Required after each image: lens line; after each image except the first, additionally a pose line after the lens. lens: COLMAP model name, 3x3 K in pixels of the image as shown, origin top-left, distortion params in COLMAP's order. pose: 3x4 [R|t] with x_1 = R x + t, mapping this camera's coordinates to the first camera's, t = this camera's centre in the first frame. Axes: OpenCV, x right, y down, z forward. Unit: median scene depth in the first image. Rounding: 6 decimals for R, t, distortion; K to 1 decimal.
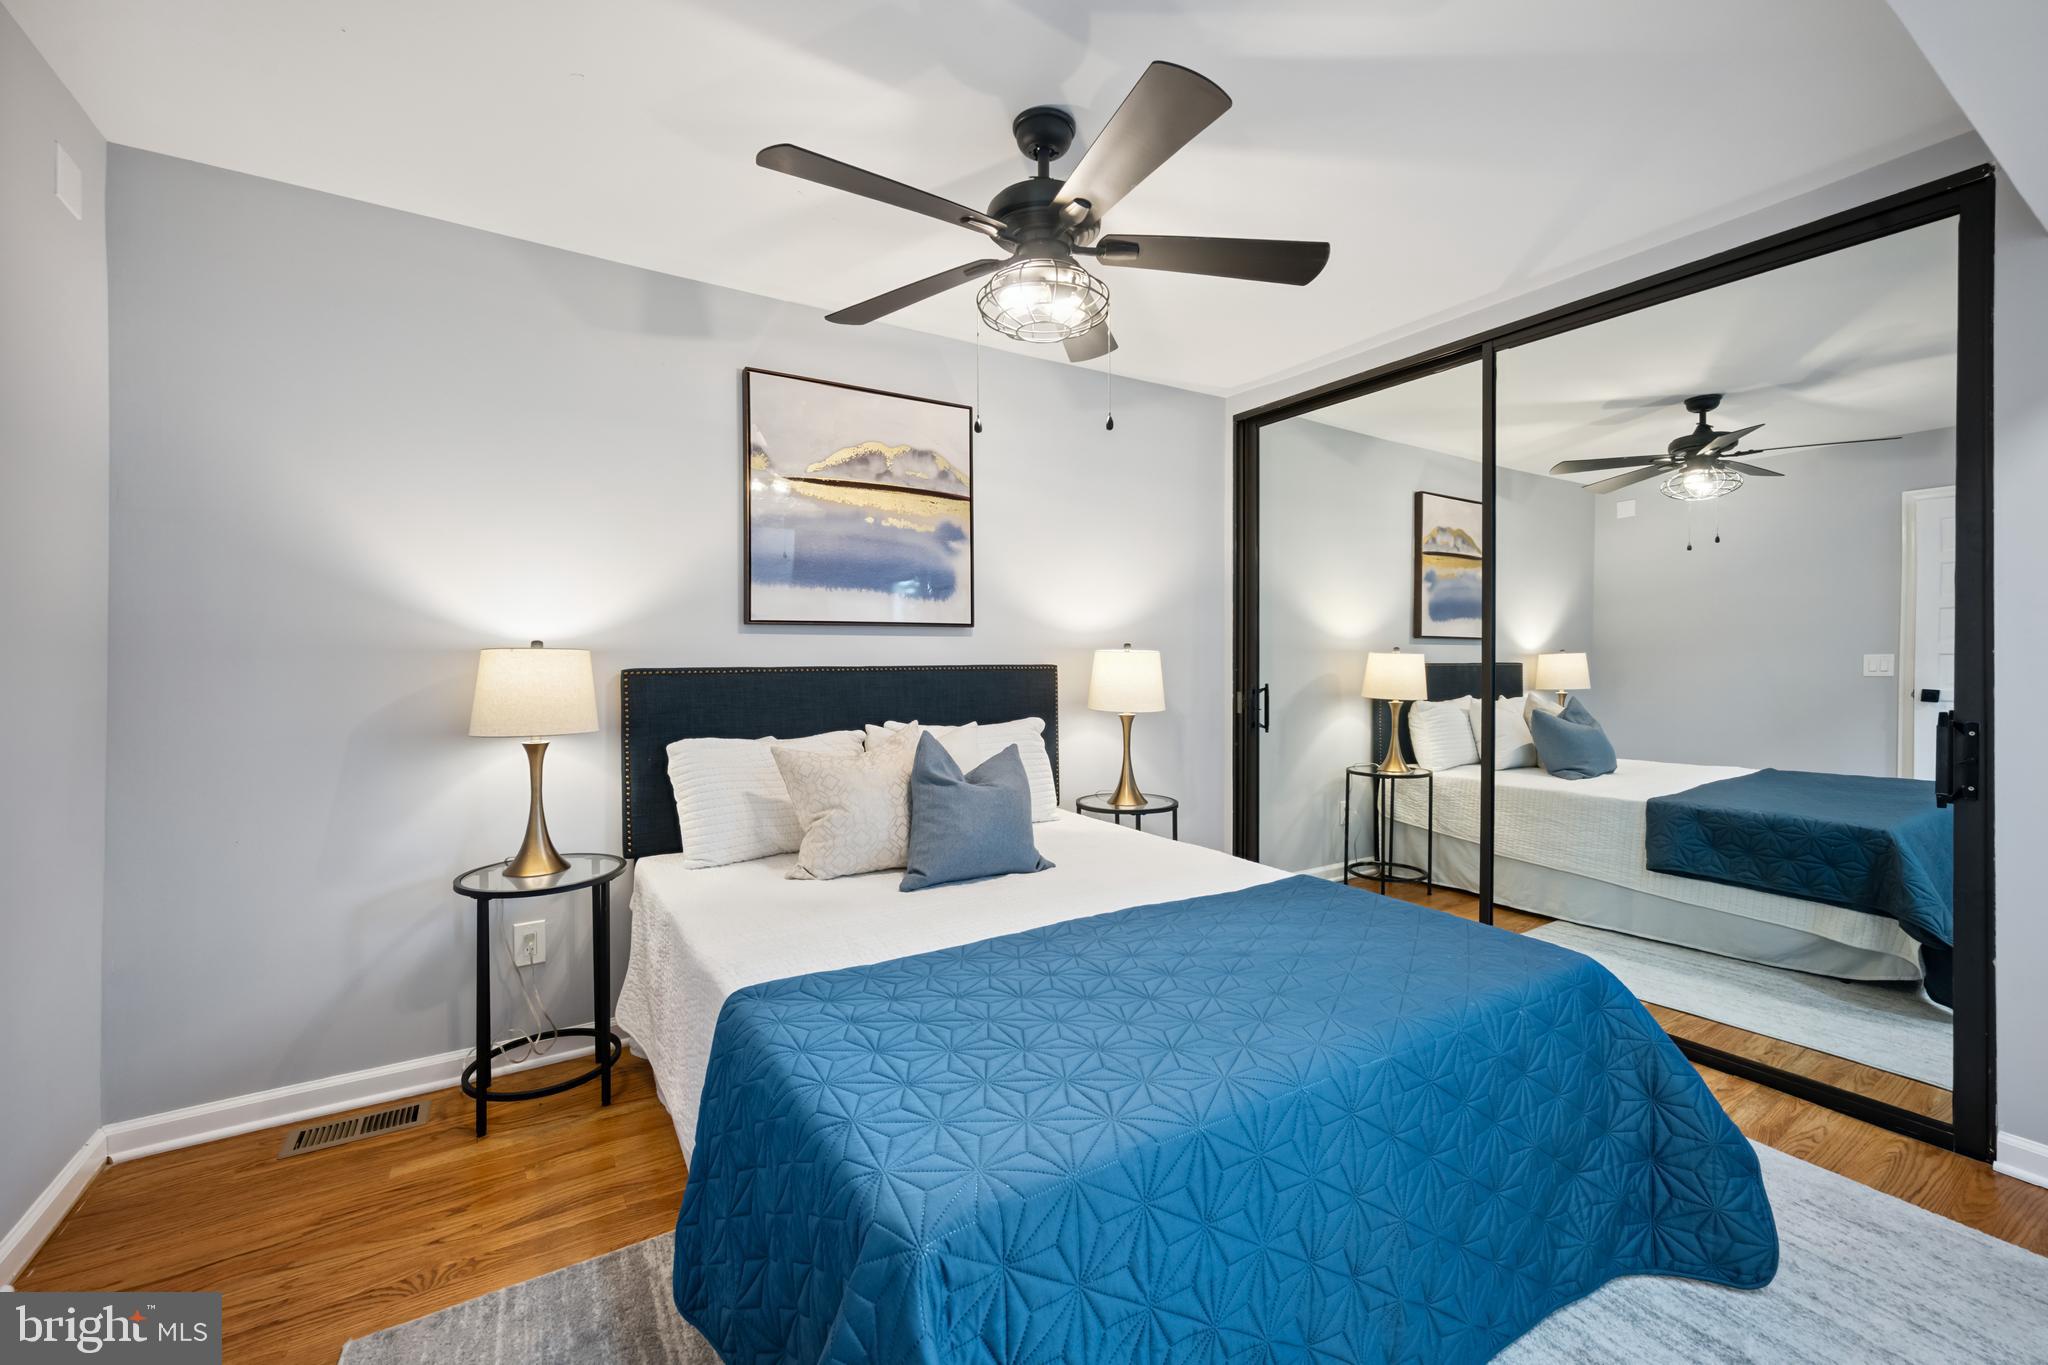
lens RADIAL K [[832.4, 0, 1032.3], [0, 832.4, 689.1], [0, 0, 1]] dist [0.001392, -0.000755]
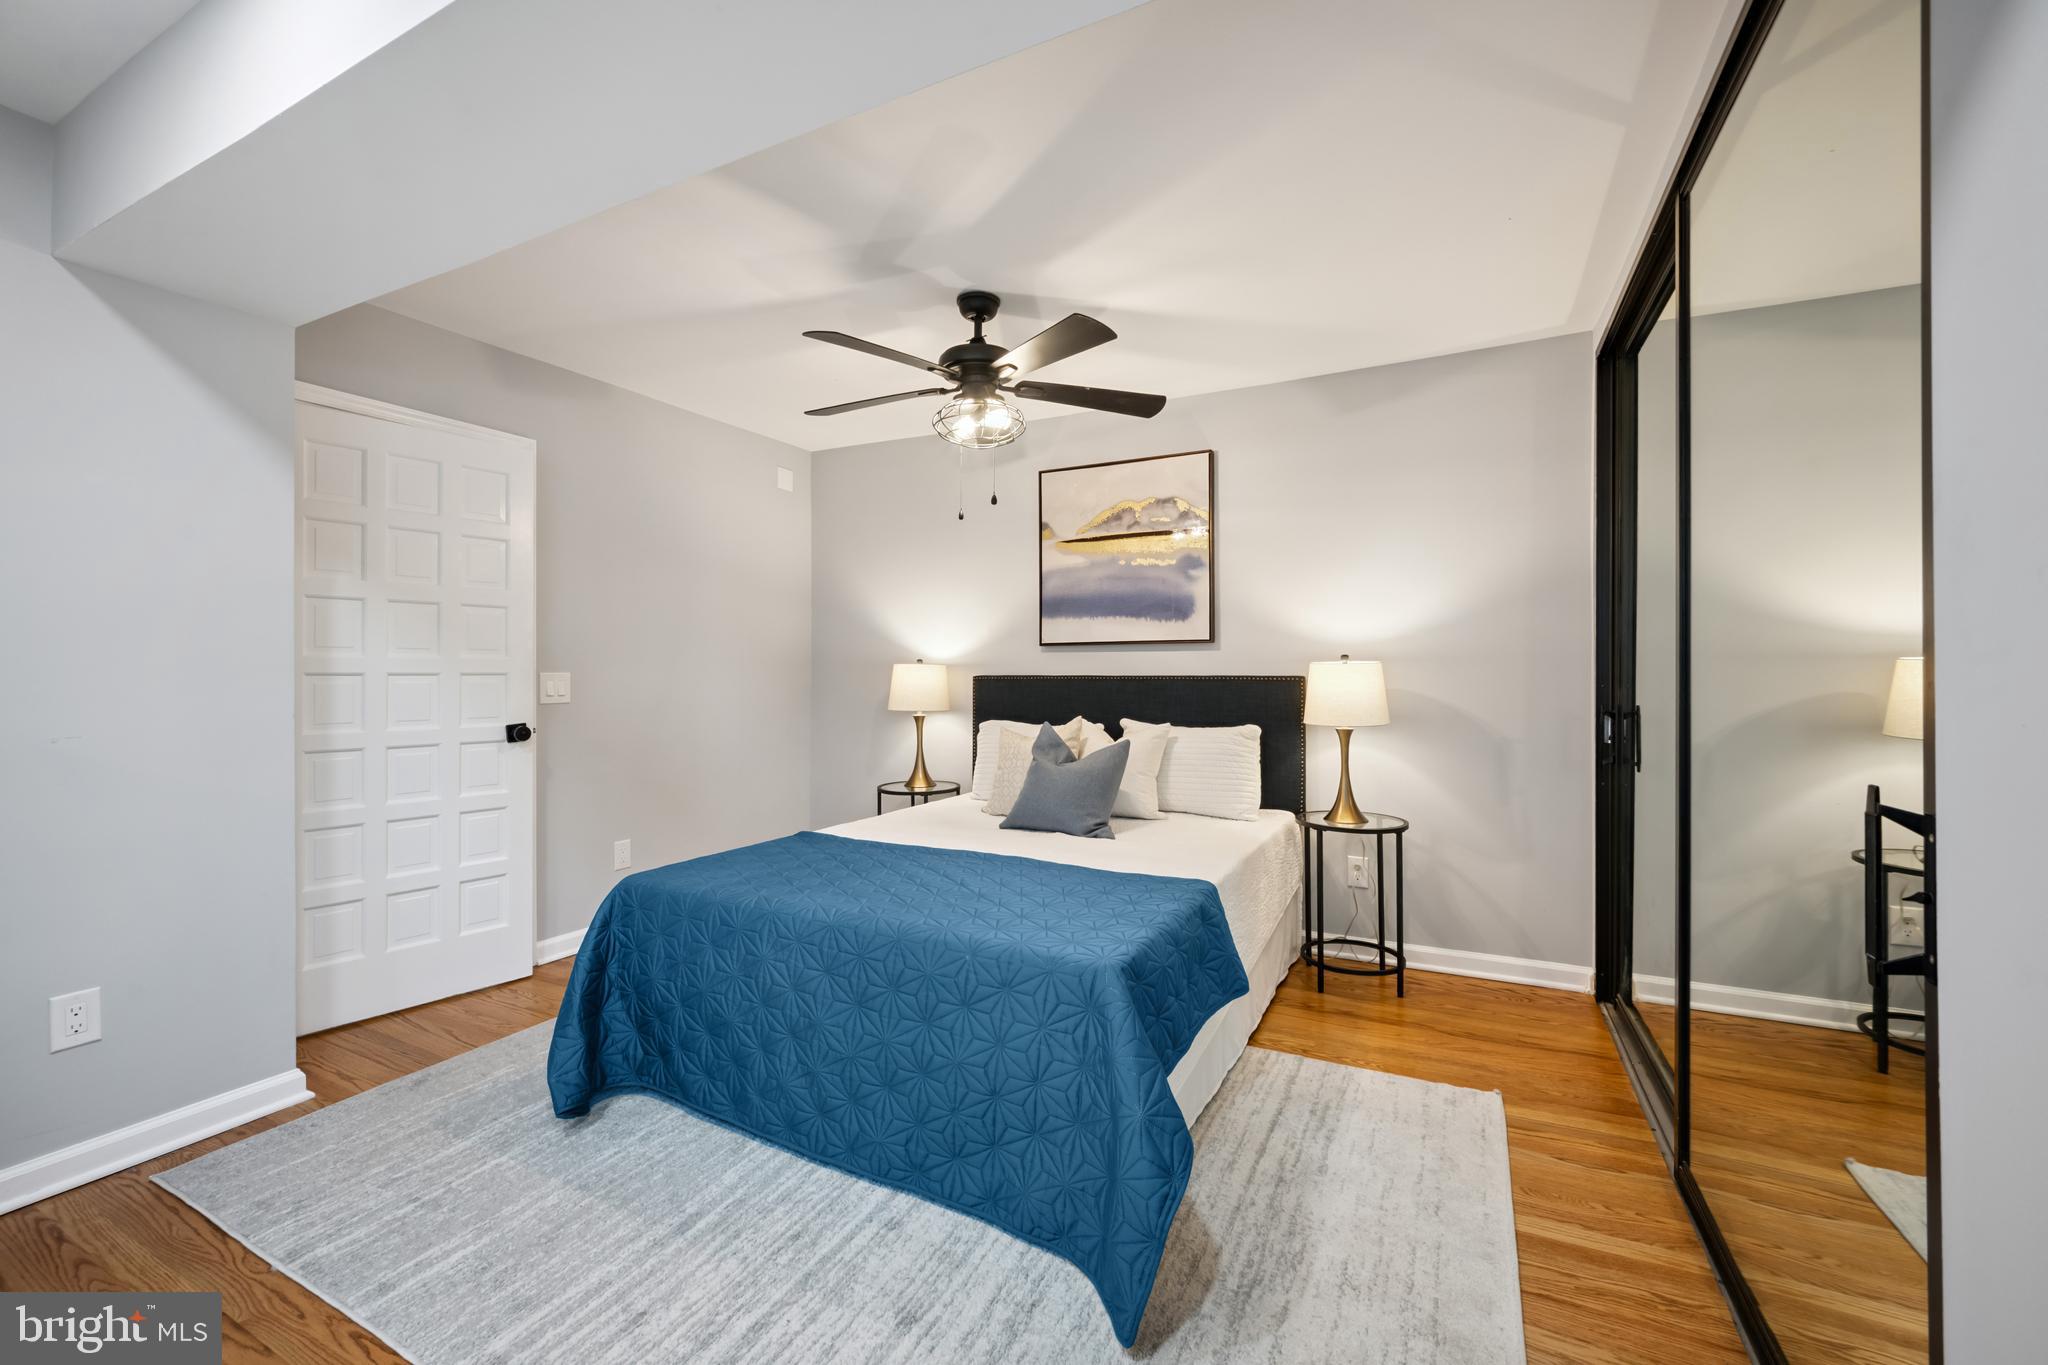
lens RADIAL K [[832.4, 0, 1032.3], [0, 832.4, 689.1], [0, 0, 1]] dist [0.001392, -0.000755]
pose [[0.517728, 0.045773, -0.854320, 0.861427], [-0.012310, 0.998863, 0.046058, -0.063938], [0.855457, -0.013329, 0.517703, 0.204794]]
